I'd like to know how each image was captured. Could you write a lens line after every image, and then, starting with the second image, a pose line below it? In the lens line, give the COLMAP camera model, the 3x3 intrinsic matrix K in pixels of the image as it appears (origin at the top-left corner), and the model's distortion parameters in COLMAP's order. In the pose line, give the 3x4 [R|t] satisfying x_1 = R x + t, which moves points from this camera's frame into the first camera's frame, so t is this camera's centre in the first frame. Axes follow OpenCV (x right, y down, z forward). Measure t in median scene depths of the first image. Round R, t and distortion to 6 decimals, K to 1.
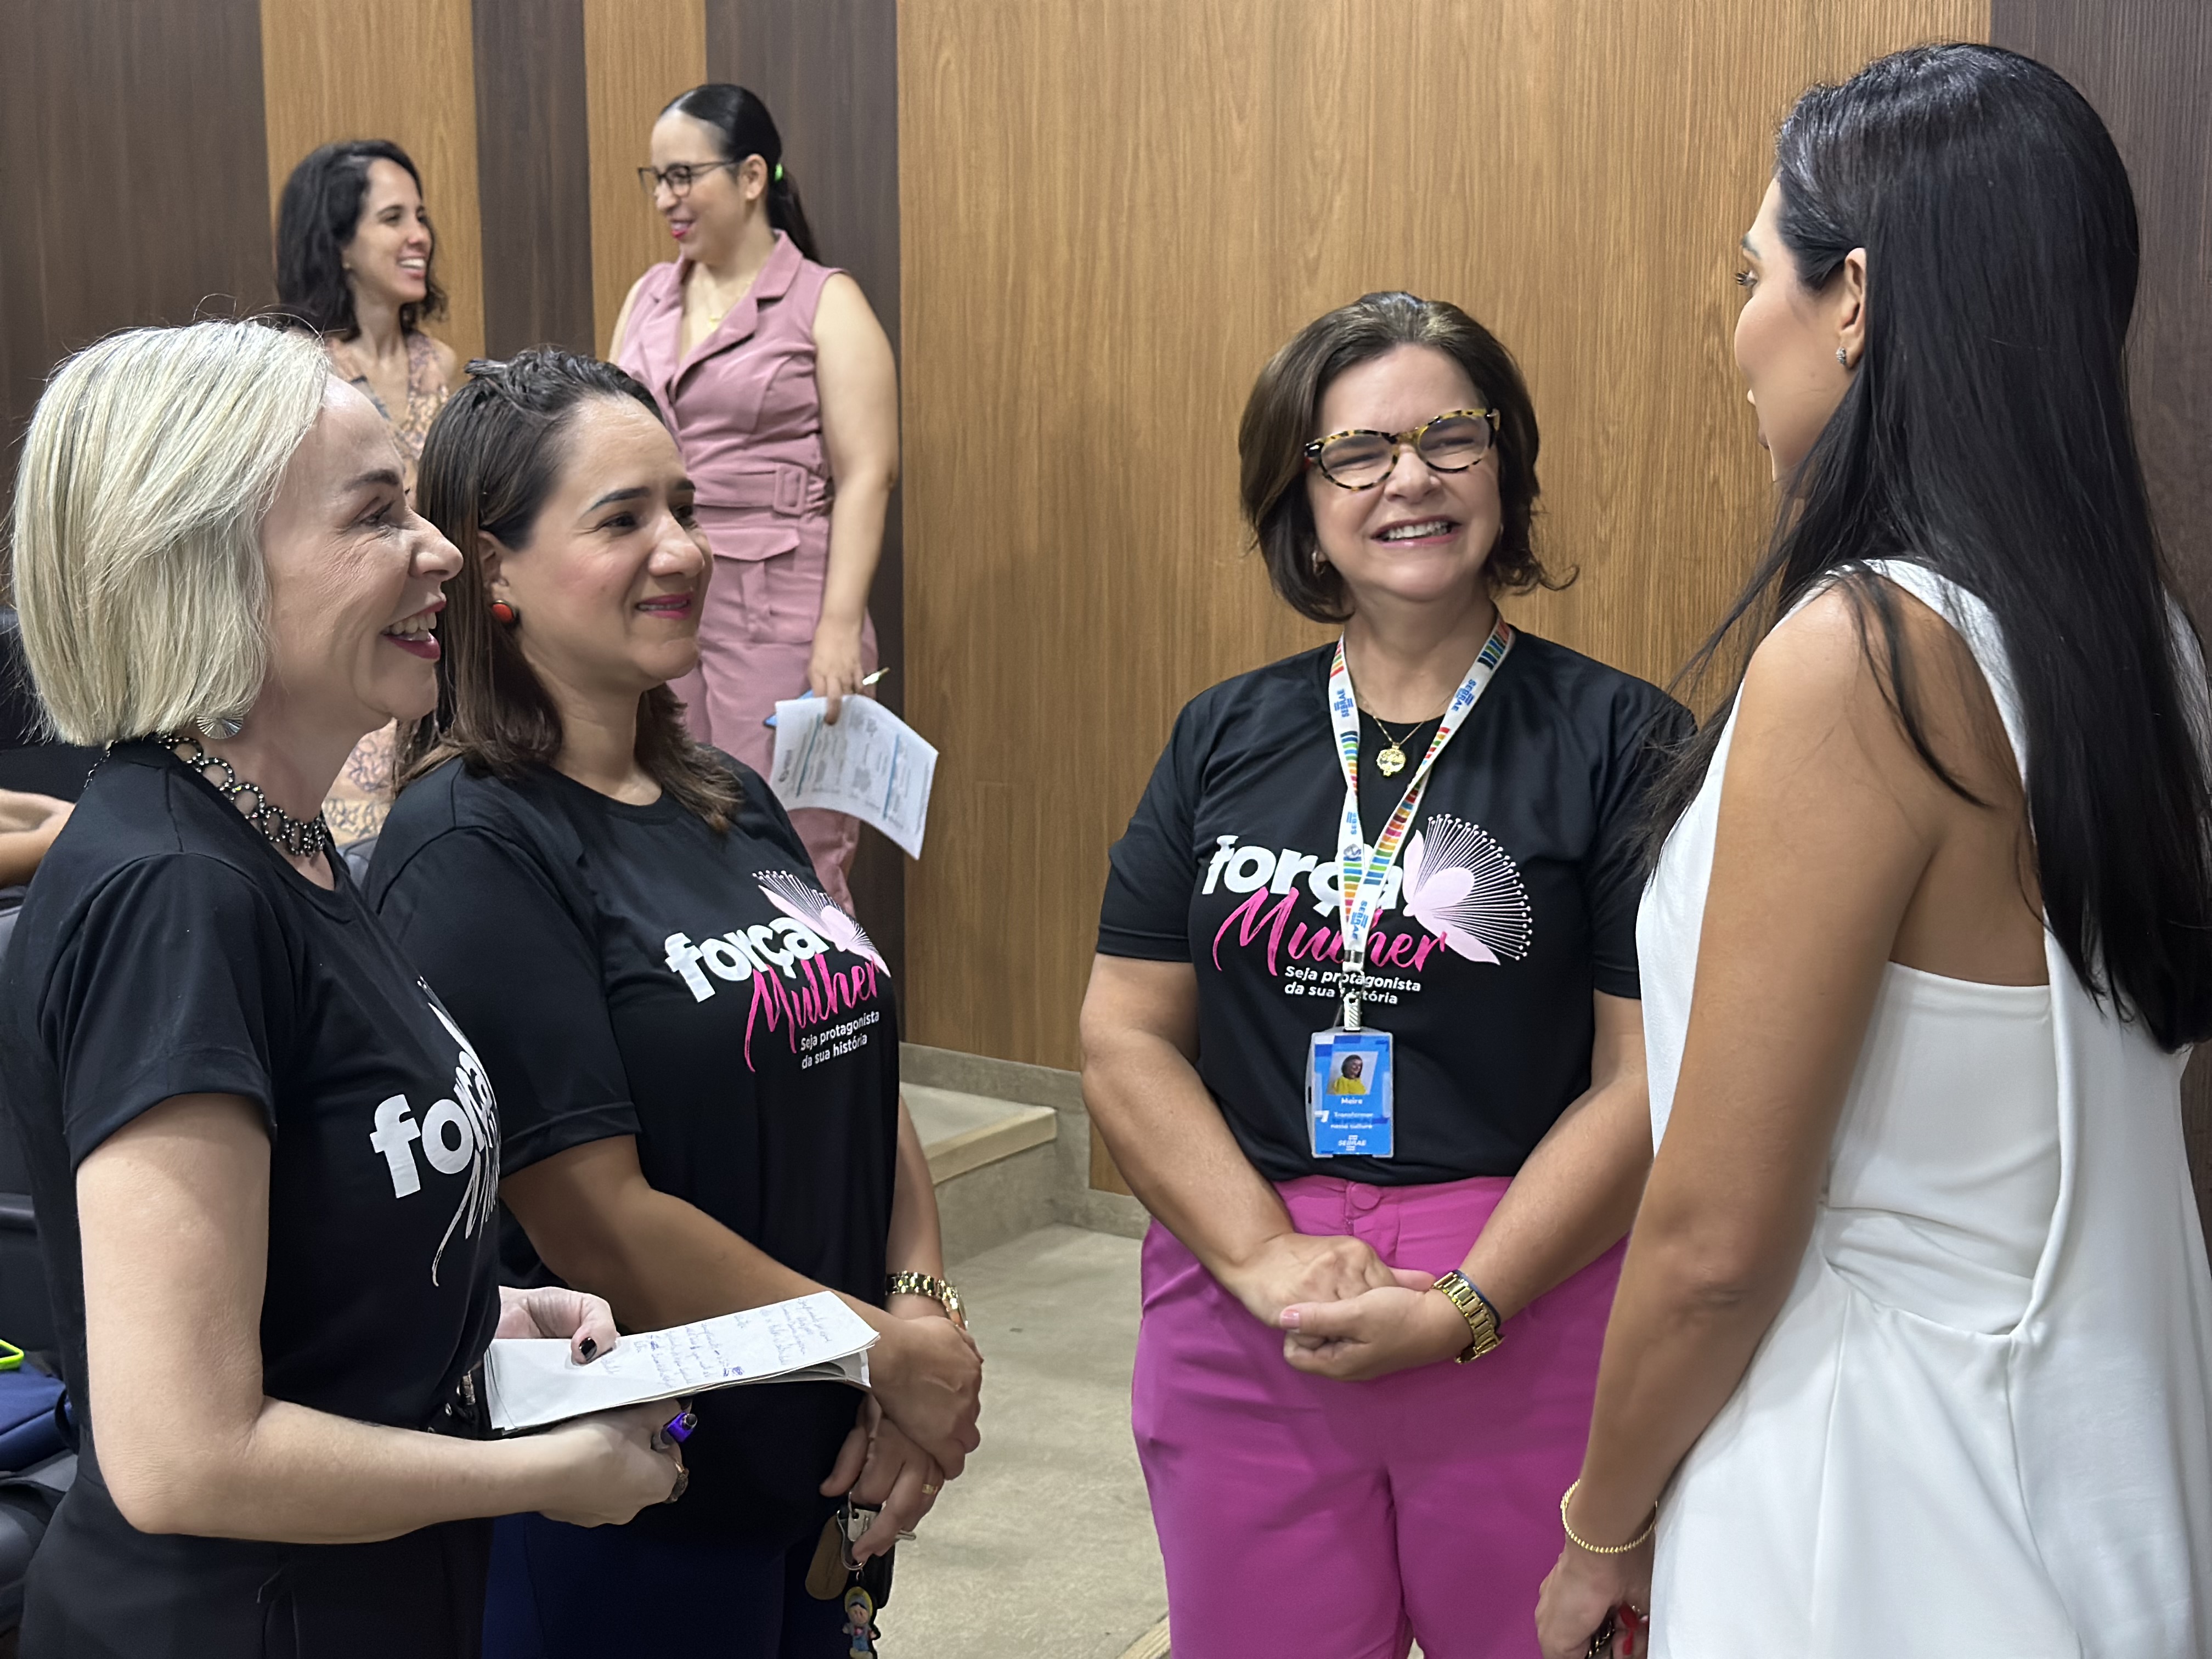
lens RADIAL K [[3076.5, 0, 1162.8], [0, 3076.5, 848.4], [0, 0, 1]] dist [0.128656, 0.000000]
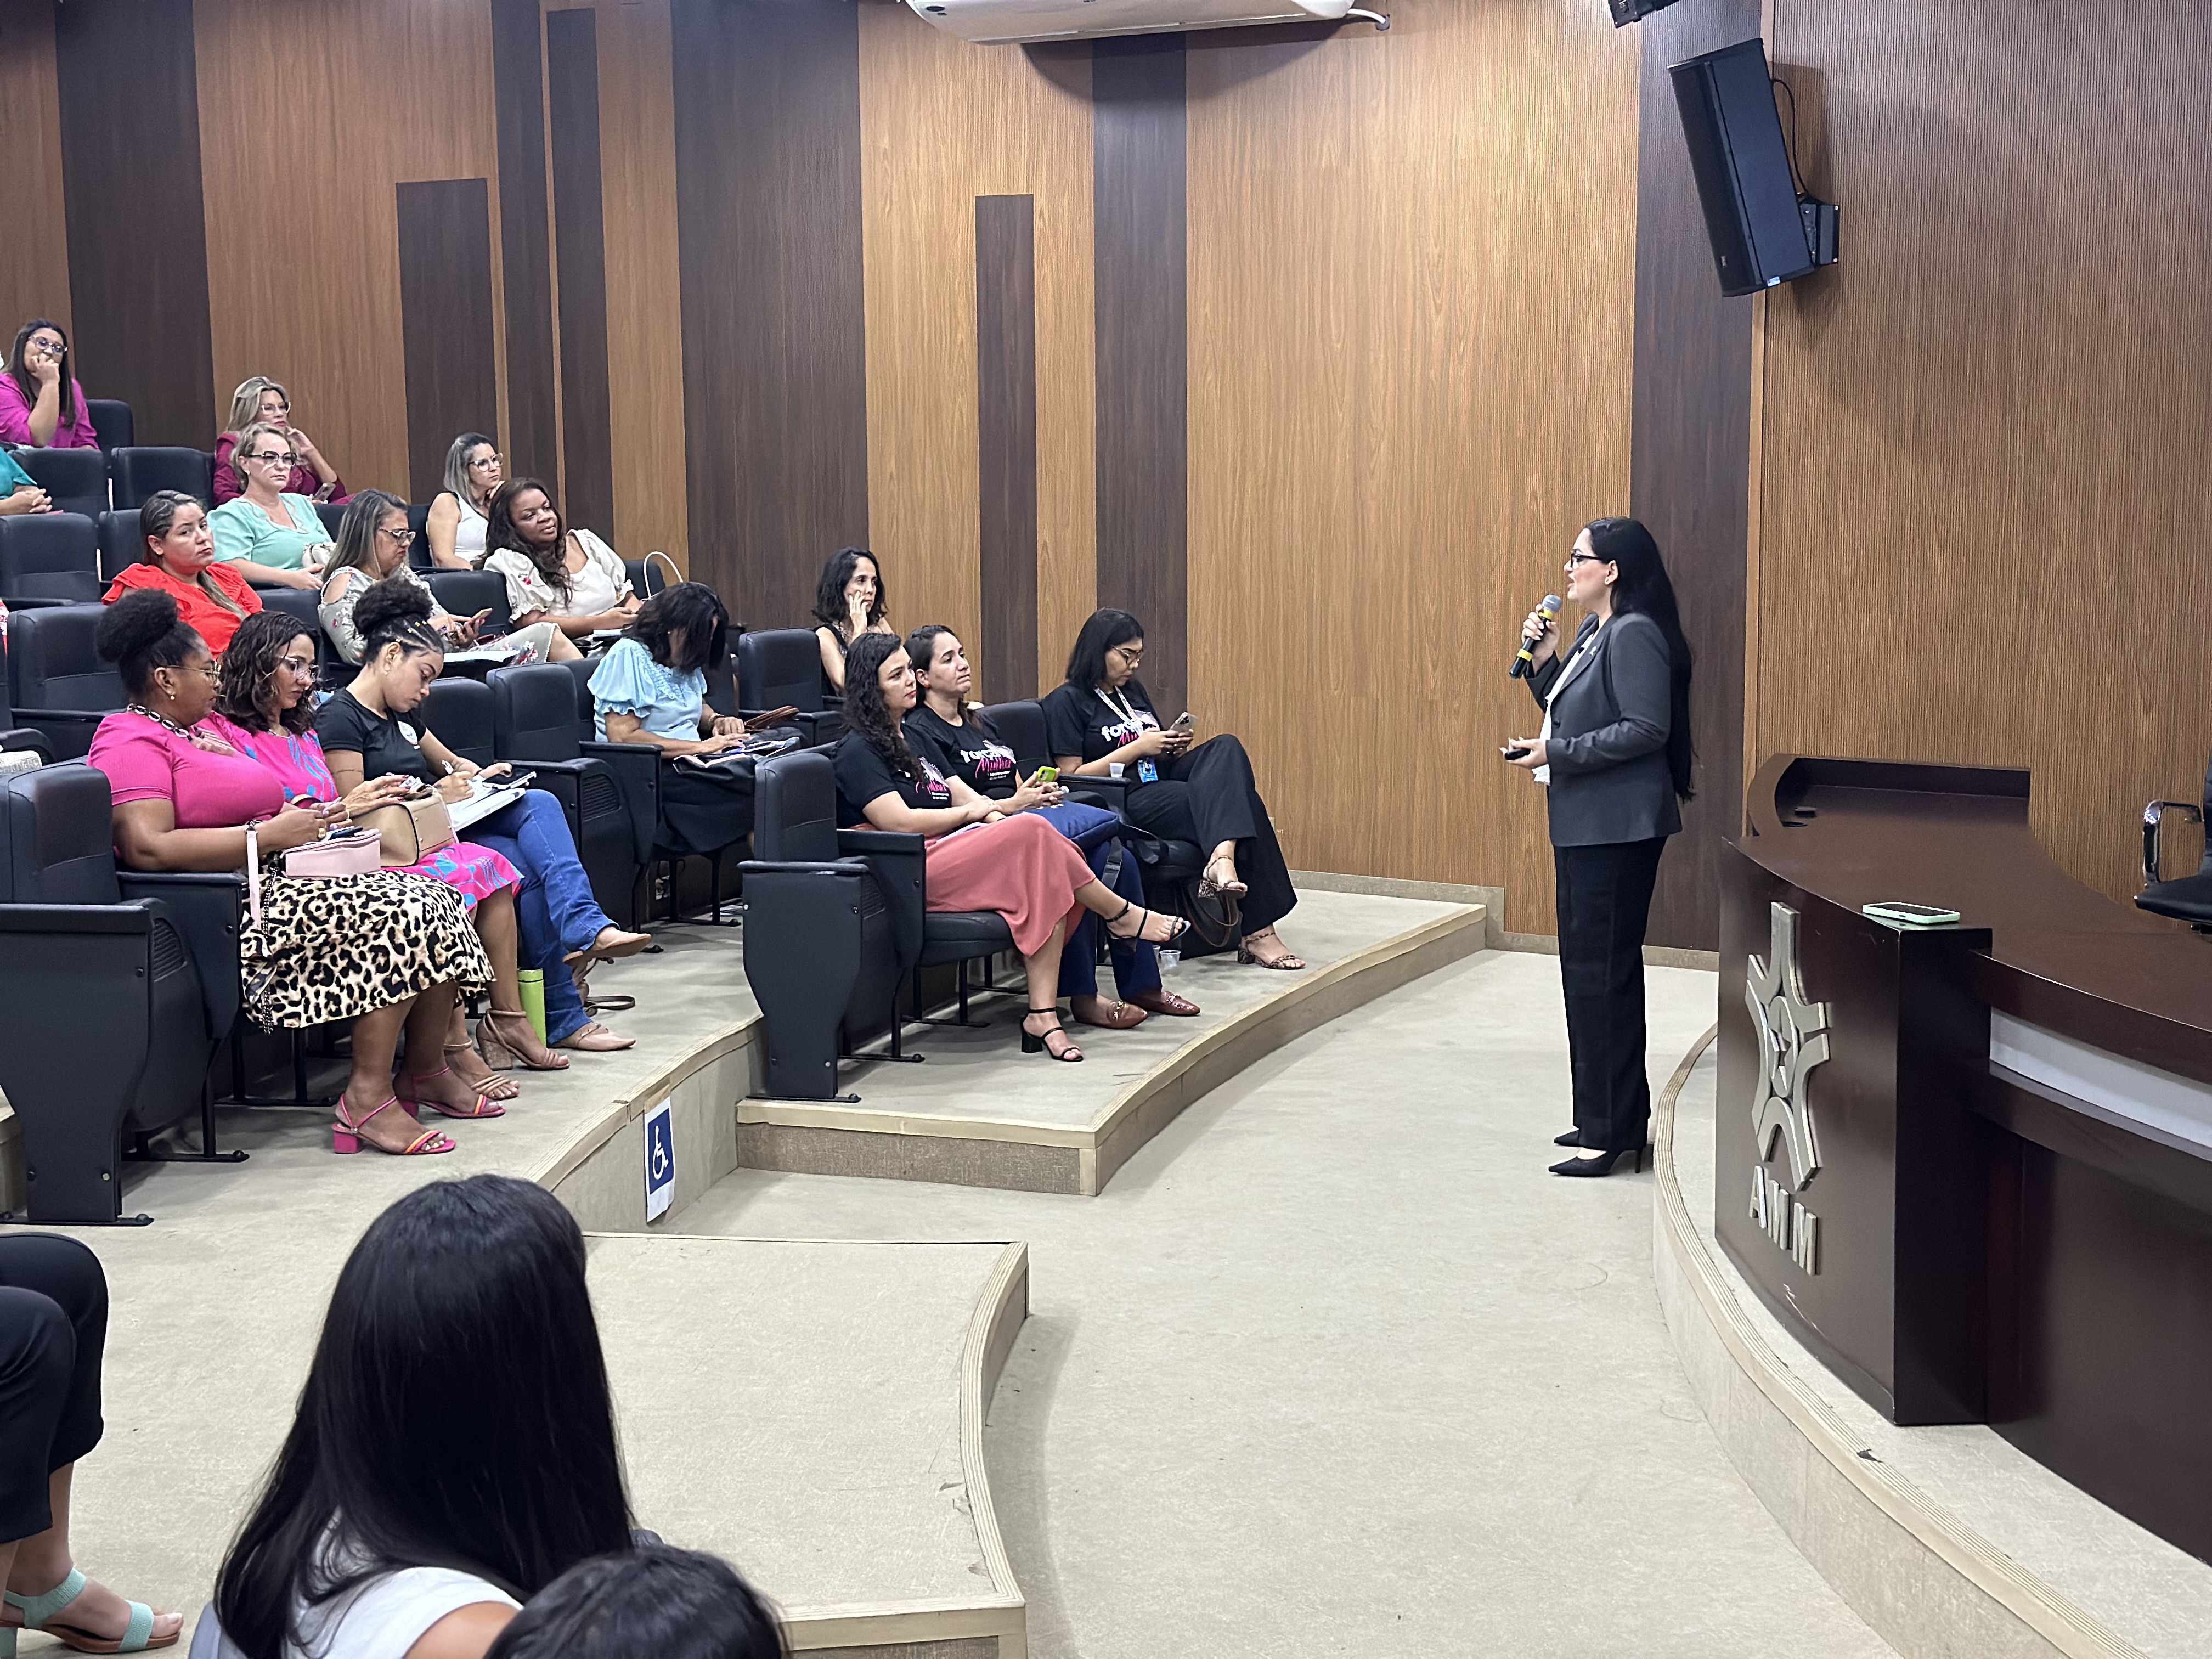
lens RADIAL K [[3076.5, 0, 1135.8], [0, 3076.5, 842.7], [0, 0, 1]] dist [0.128656, 0.000000]
pose [[0.999707, -0.015805, 0.018350, -0.184583], [0.015873, 0.999868, -0.003574, 0.108542], [-0.018291, 0.003864, 0.999825, -1.408617]]
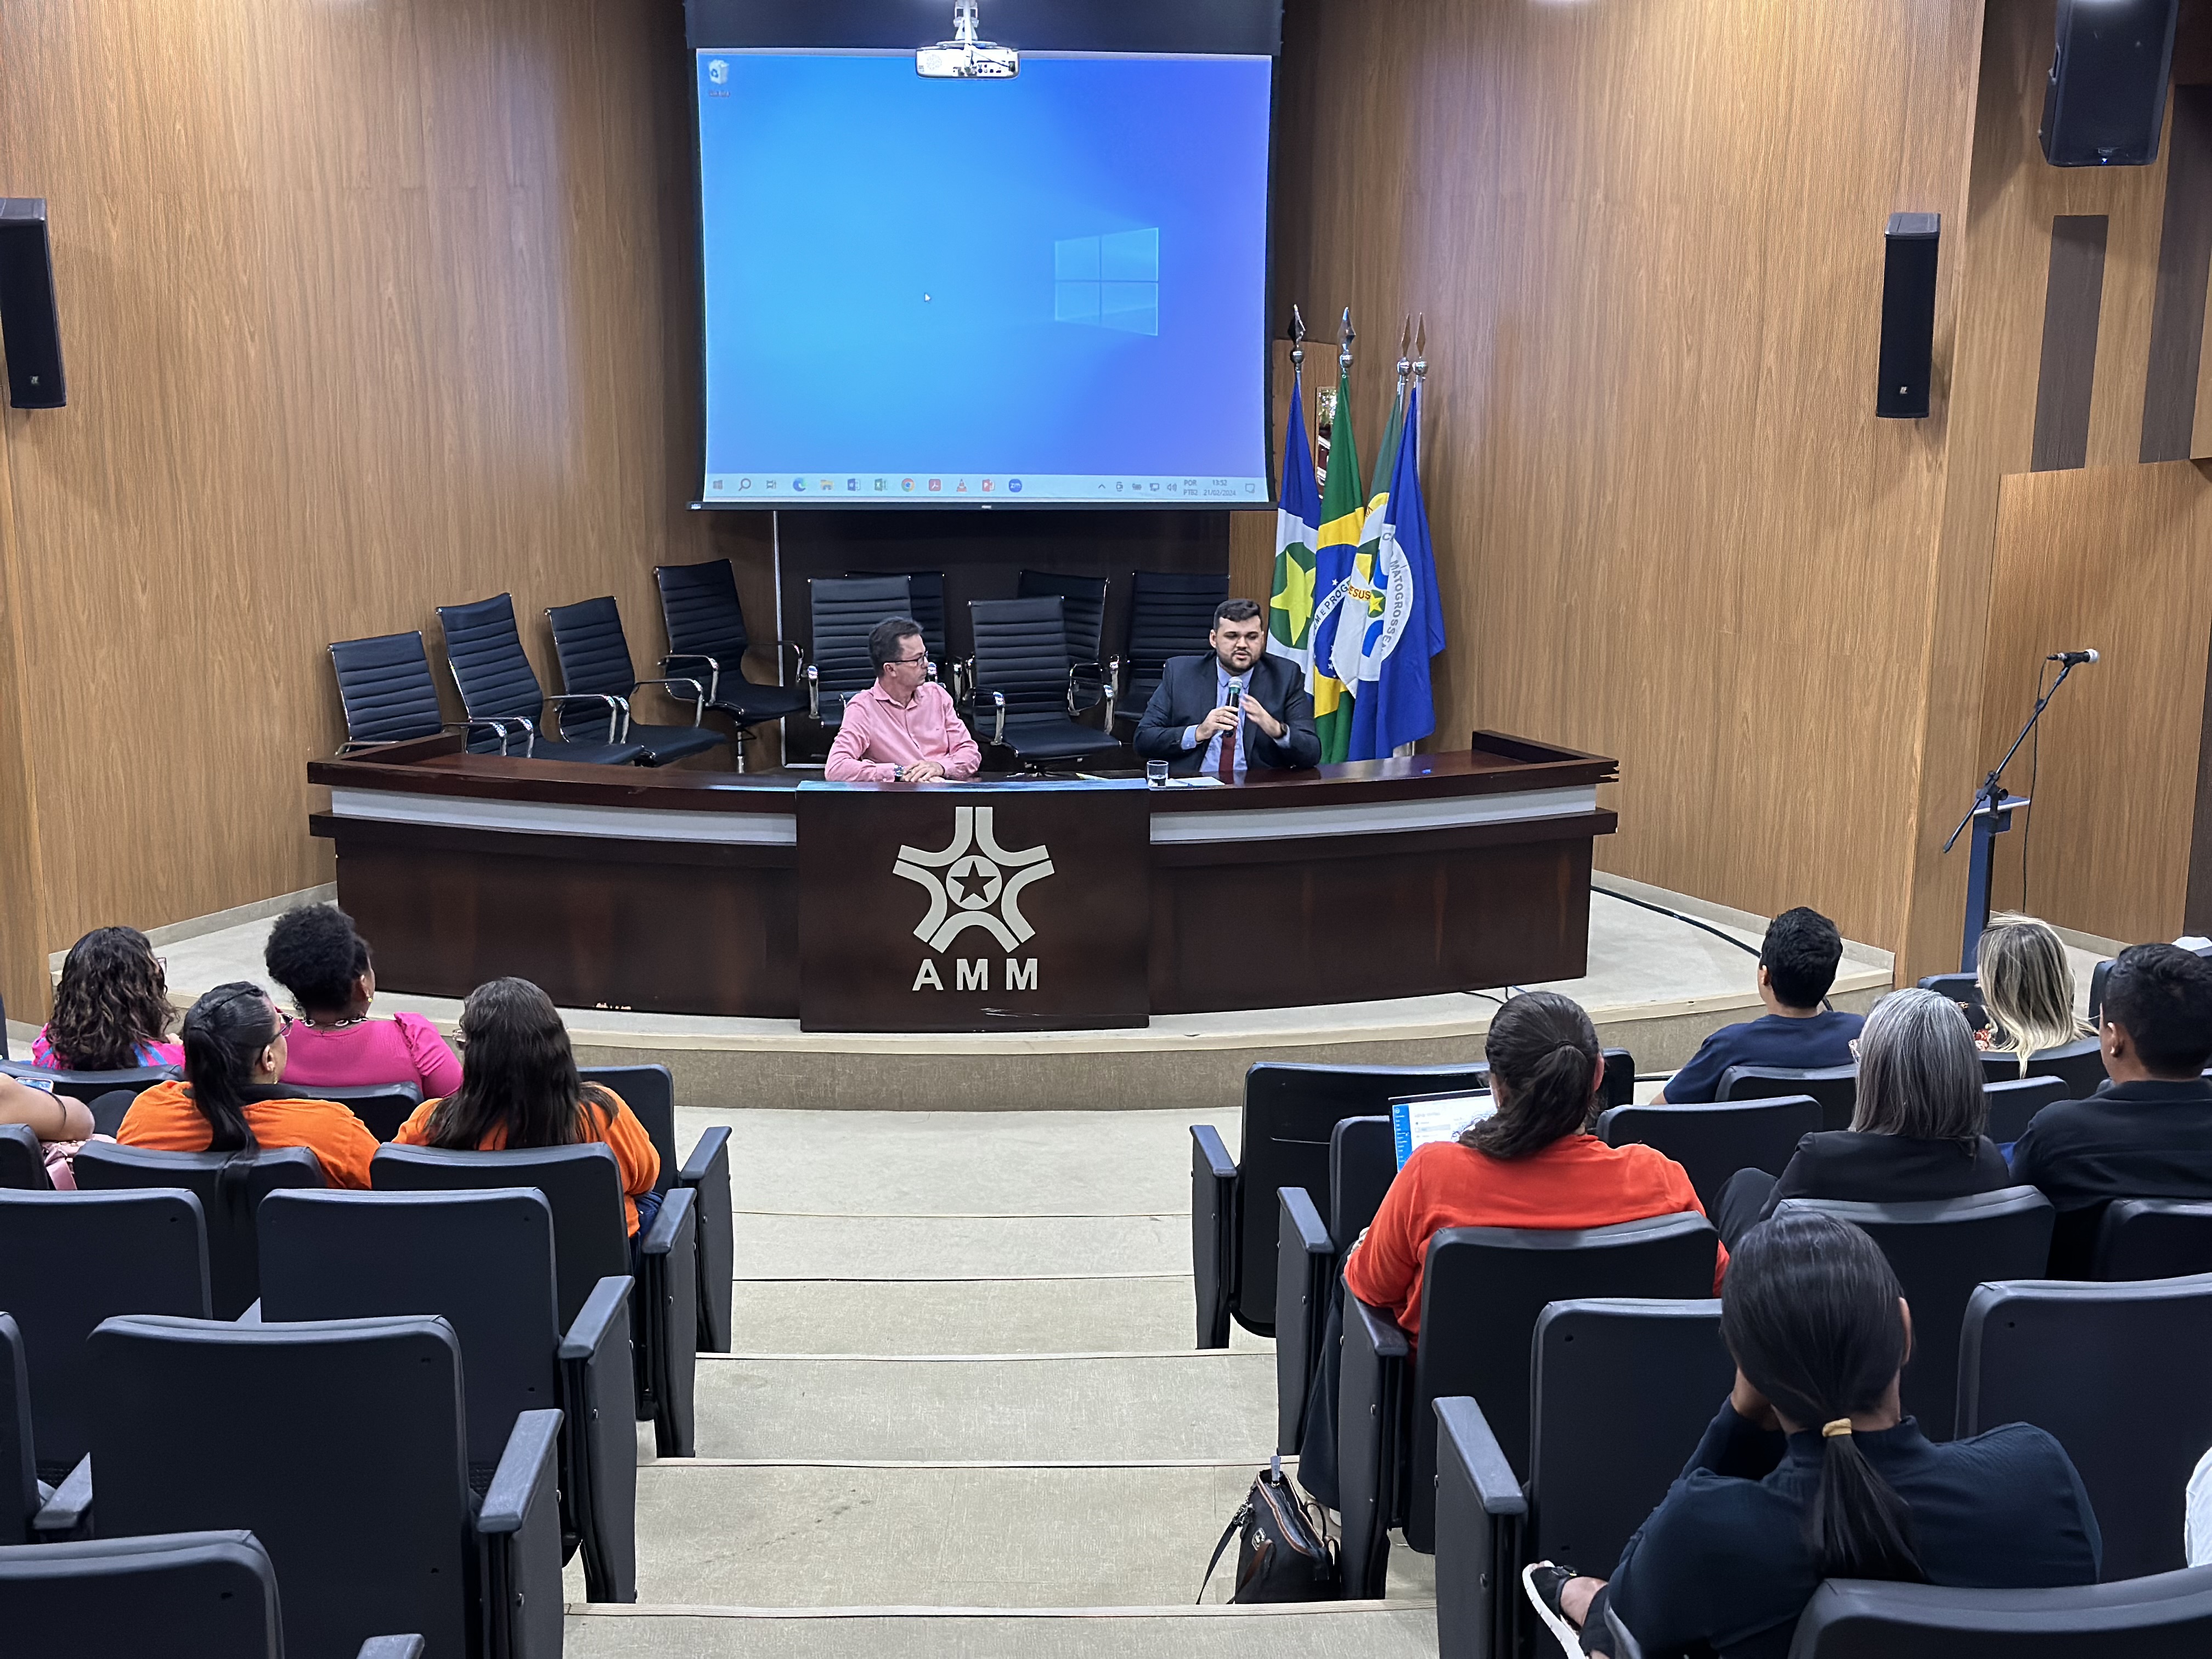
lens RADIAL K [[3076.5, 0, 1126.3], [0, 3076.5, 852.6], [0, 0, 1]] dist [0.128656, 0.000000]
pose [[-0.018148, -0.244707, 0.969427, -2.028729], [0.130837, 0.960668, 0.244946, -0.354440], [-0.991238, 0.131282, 0.014583, -0.338639]]
